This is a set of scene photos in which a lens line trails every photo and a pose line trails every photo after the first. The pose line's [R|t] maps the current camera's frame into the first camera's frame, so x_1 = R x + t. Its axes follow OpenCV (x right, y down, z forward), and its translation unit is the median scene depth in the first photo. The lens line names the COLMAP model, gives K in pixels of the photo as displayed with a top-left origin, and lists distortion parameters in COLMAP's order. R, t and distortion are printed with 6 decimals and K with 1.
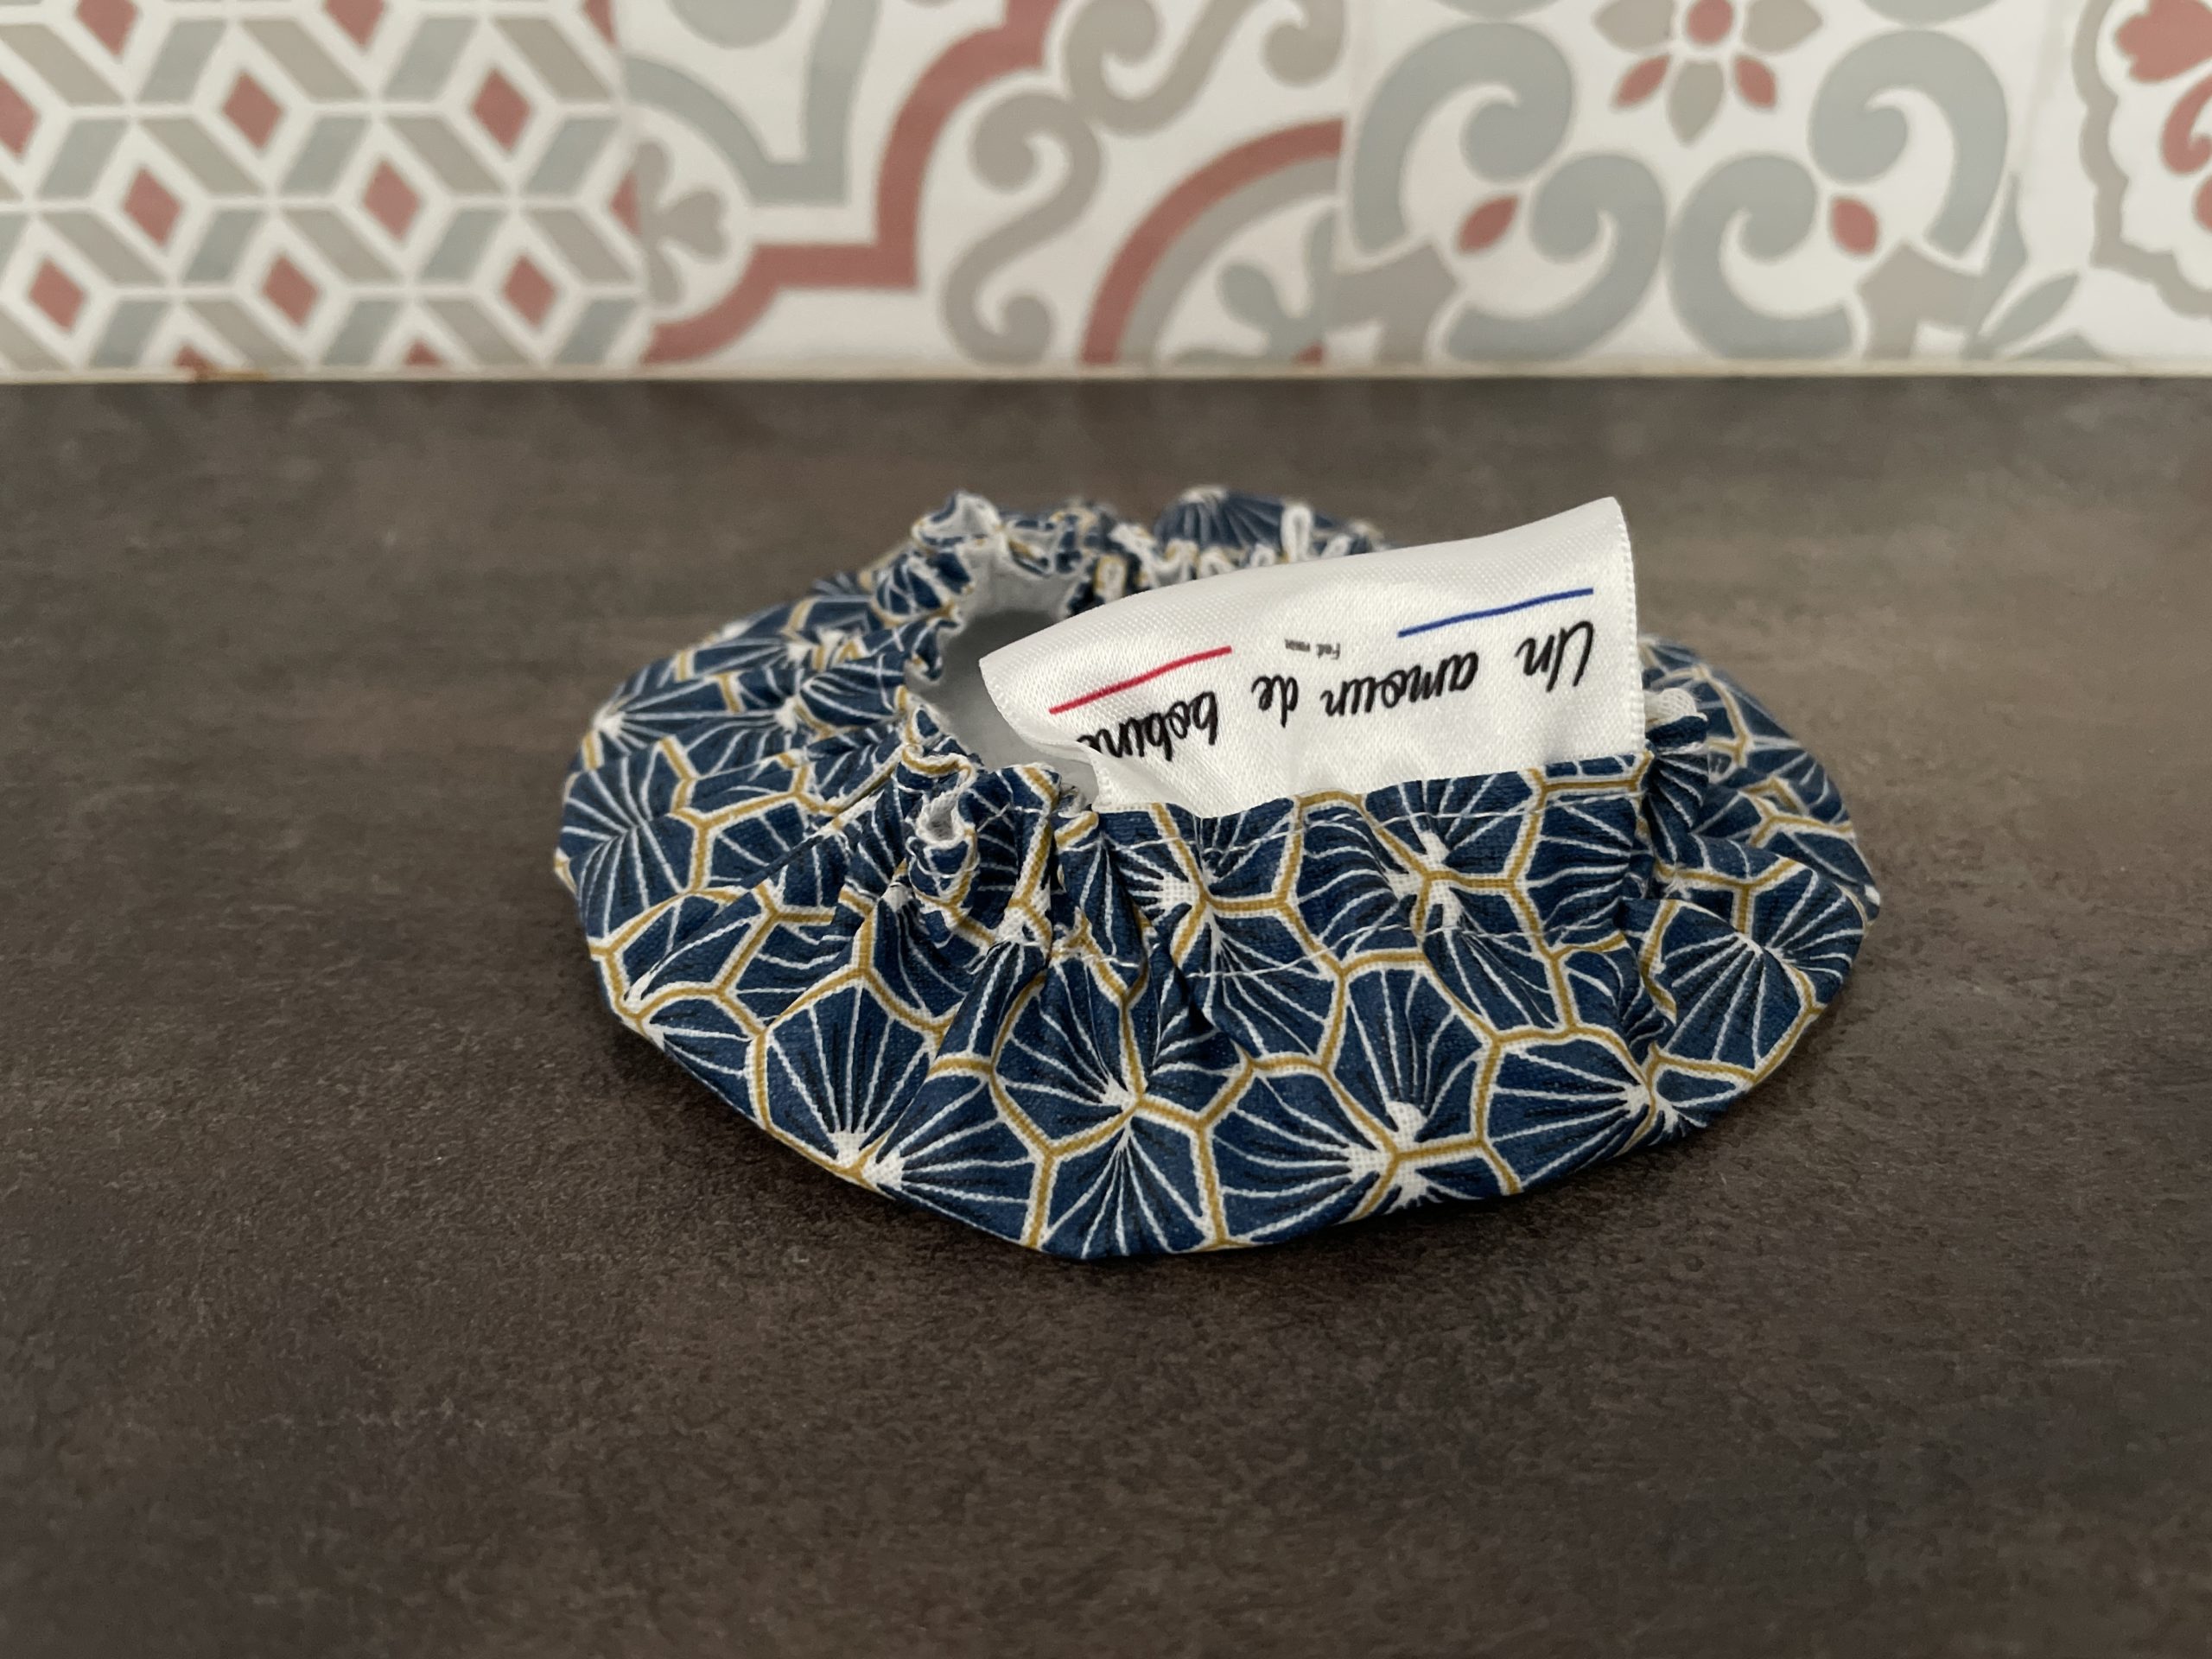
lens RADIAL K [[1713.4, 0, 1101.7], [0, 1713.4, 816.3], [0, 0, 1]] dist [0.039911, -0.099927]
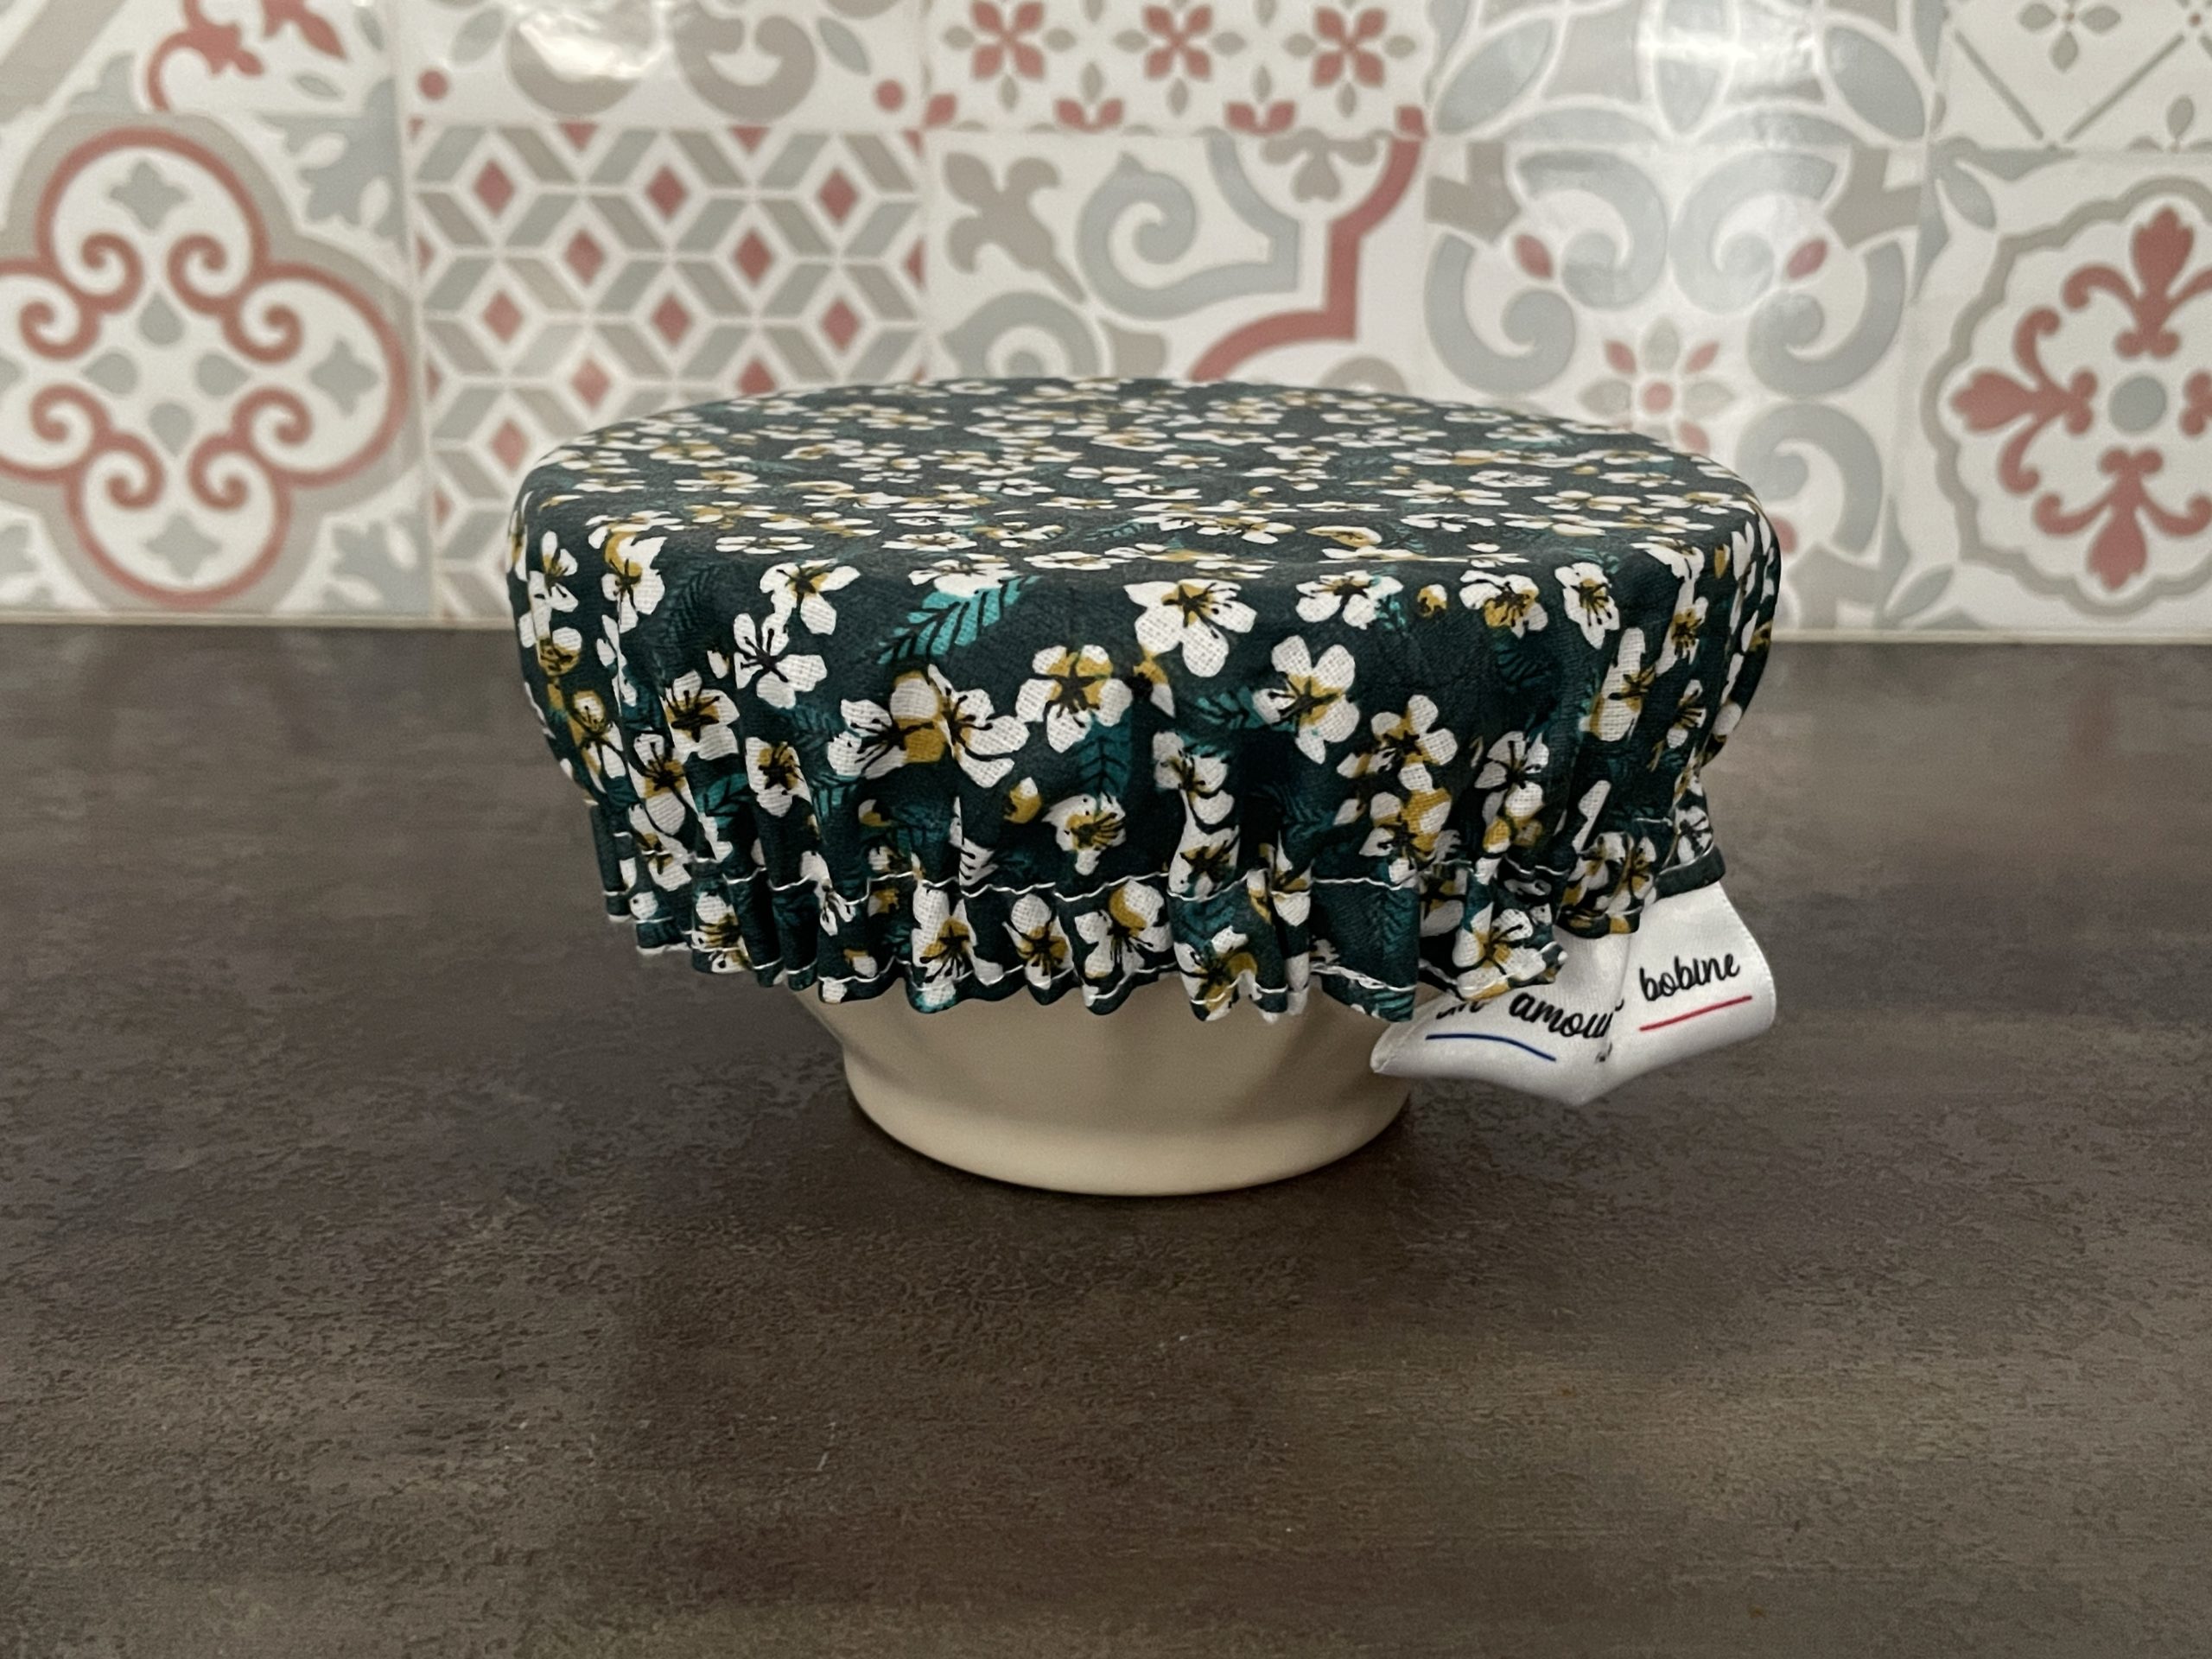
lens RADIAL K [[2359.9, 0, 1140.6], [0, 2359.9, 821.3], [0, 0, 1]] dist [0.071591, -0.139089]
pose [[0.999797, 0.007222, -0.018815, -0.050014], [-0.011891, 0.965163, -0.261380, 0.430500], [0.016272, 0.261551, 0.965053, -0.890317]]
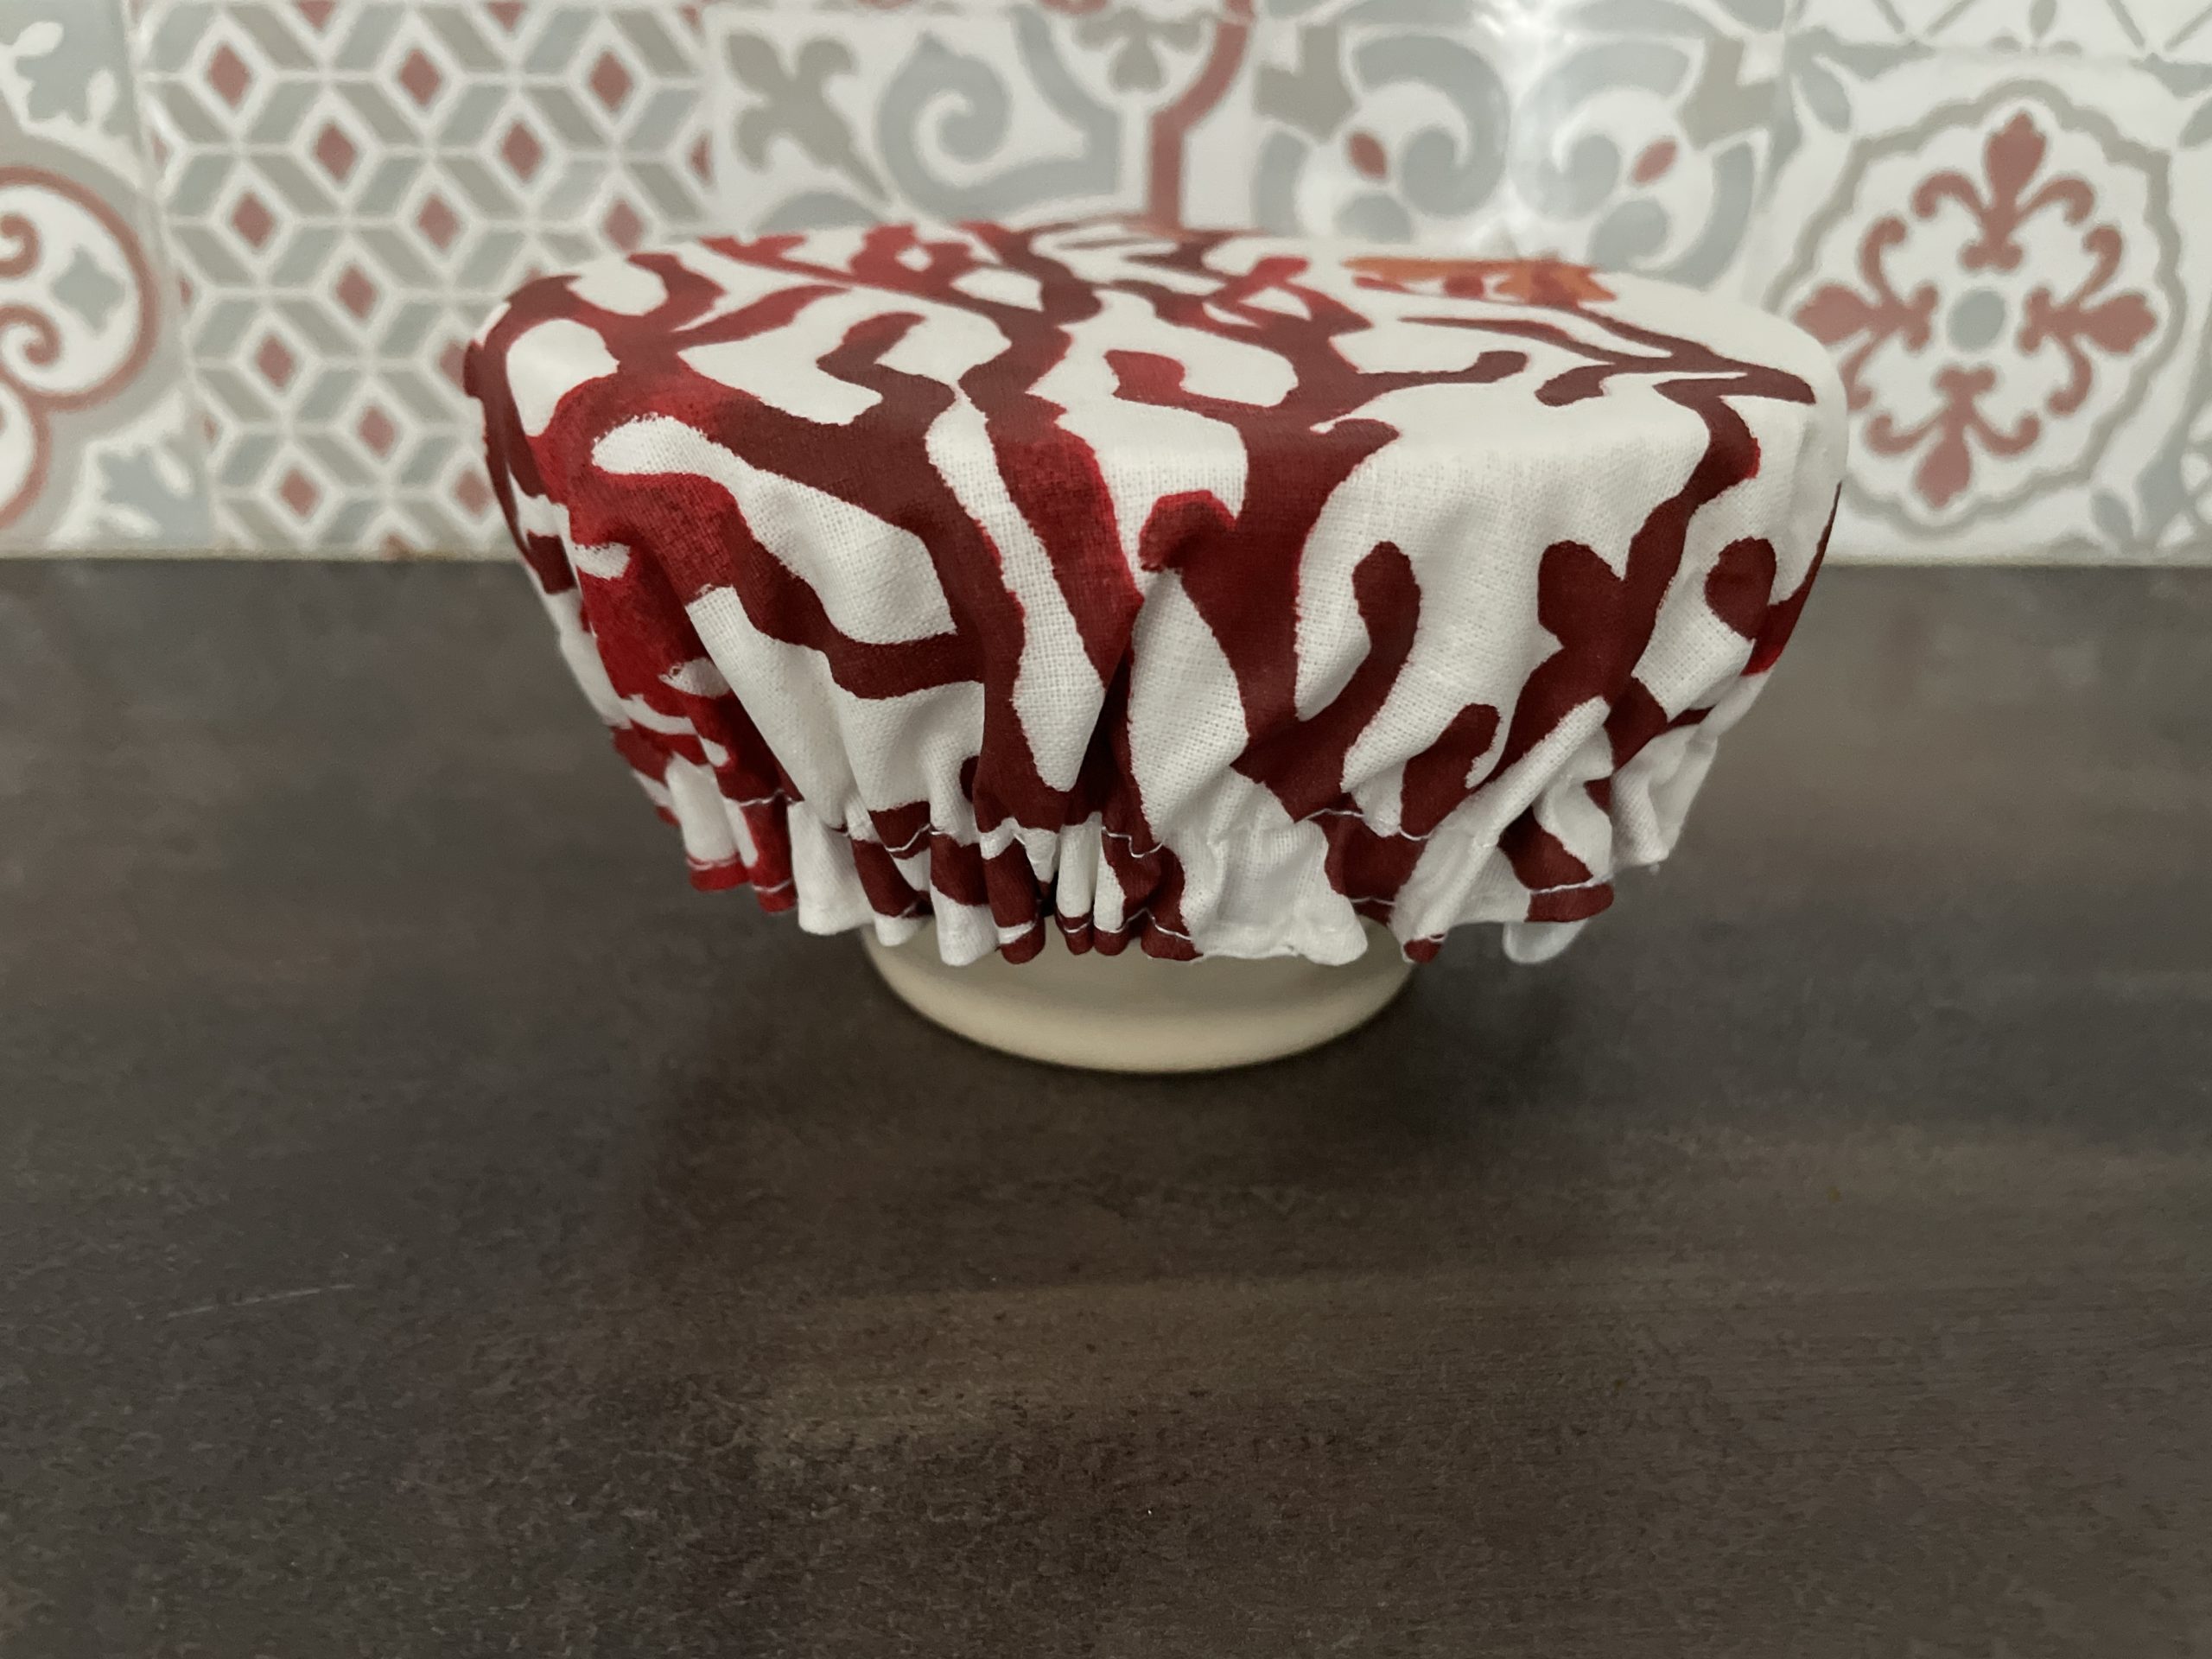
lens RADIAL K [[1700.4, 0, 1110.5], [0, 1700.4, 838.1], [0, 0, 1]] dist [0.044275, -0.101244]
pose [[0.999878, 0.000853, 0.015605, 0.016618], [0.001207, 0.991312, -0.131529, 0.153524], [-0.015581, 0.131532, 0.991190, -0.337314]]
